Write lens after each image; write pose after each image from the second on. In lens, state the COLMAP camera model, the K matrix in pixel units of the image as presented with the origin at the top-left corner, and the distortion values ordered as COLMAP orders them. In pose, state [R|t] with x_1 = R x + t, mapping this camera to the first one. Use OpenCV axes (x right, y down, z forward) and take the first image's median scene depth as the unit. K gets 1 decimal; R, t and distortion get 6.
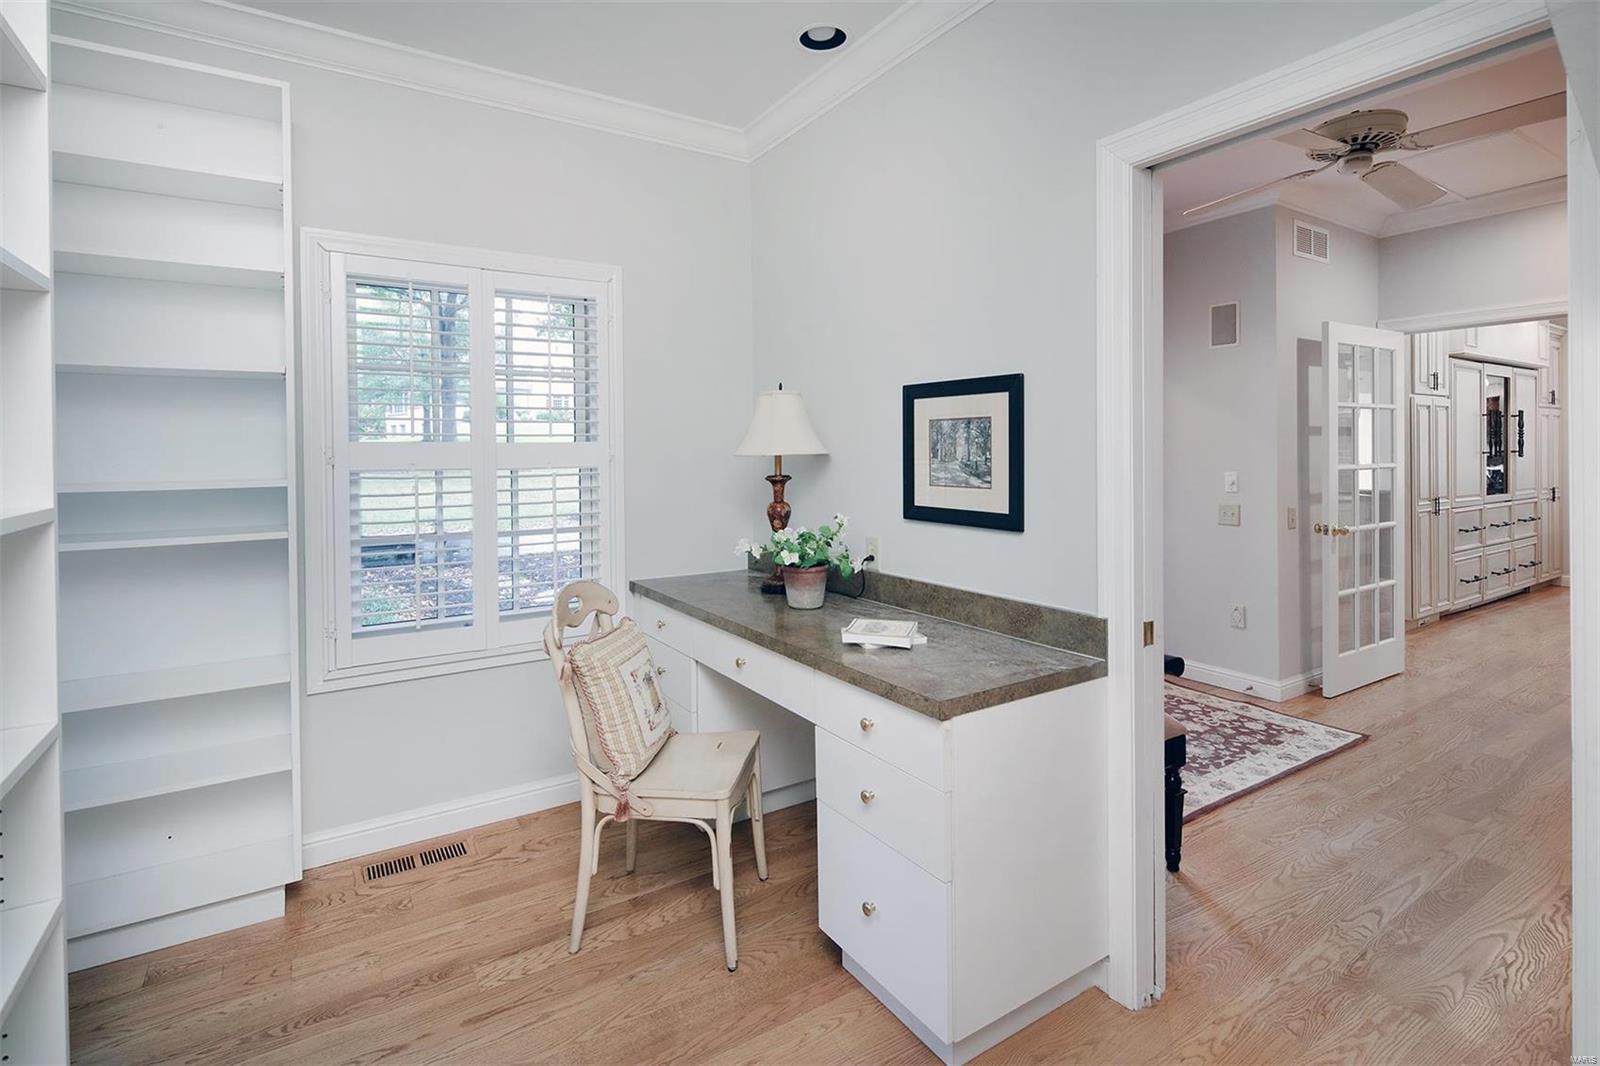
lens RADIAL K [[765.8, 0, 800.0], [0, 765.8, 533.0], [0, 0, 1]] dist [-0.000139, 0.000177]
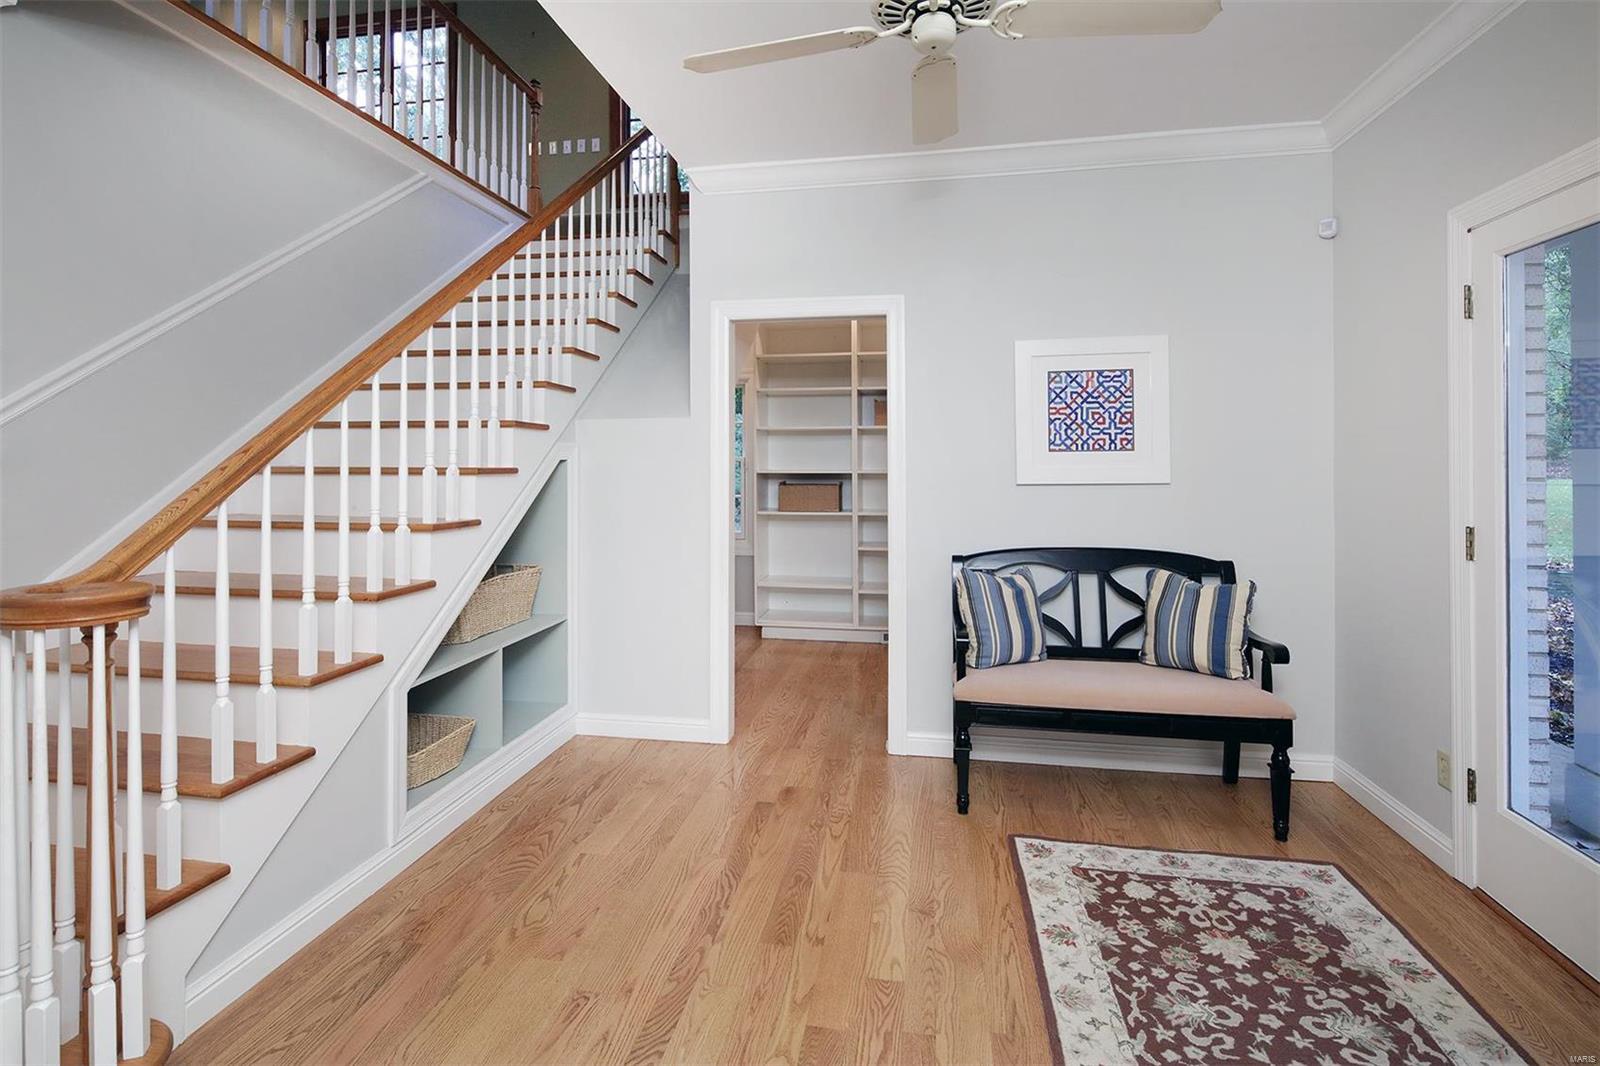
lens RADIAL K [[765.8, 0, 800.0], [0, 765.8, 533.0], [0, 0, 1]] dist [-0.000139, 0.000177]
pose [[-0.672840, 0.073256, -0.736152, 1.168175], [-0.075419, 0.983108, 0.166763, -0.134001], [0.735934, 0.167725, -0.655950, 1.181427]]
